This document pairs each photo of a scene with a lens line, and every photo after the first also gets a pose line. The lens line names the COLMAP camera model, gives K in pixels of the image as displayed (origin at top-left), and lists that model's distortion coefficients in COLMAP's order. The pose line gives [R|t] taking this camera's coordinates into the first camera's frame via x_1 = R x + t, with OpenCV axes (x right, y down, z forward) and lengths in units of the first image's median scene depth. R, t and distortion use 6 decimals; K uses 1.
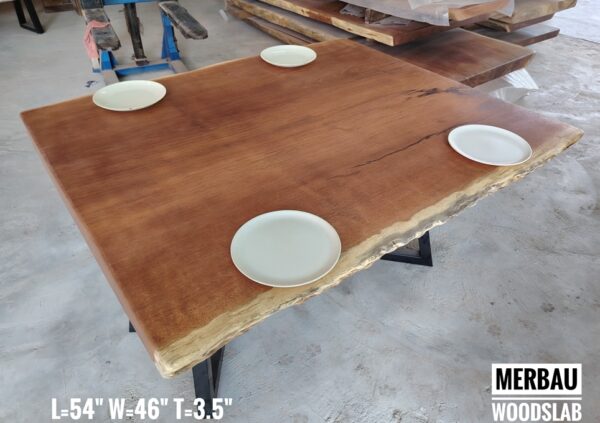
lens RADIAL K [[440.0, 0, 310.1], [0, 440.0, 189.2], [0, 0, 1]] dist [0.024472, -0.002095]
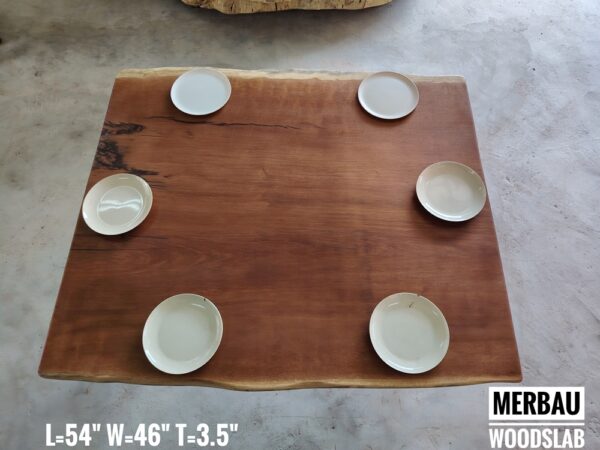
lens RADIAL K [[423.1, 0, 310.0], [0, 423.1, 225.9], [0, 0, 1]] dist [0.029770, -0.026400]
pose [[-0.781121, -0.576670, 0.239378, -0.376672], [0.354432, -0.093897, 0.930355, -1.175169], [-0.514031, 0.811563, 0.277736, 0.784233]]
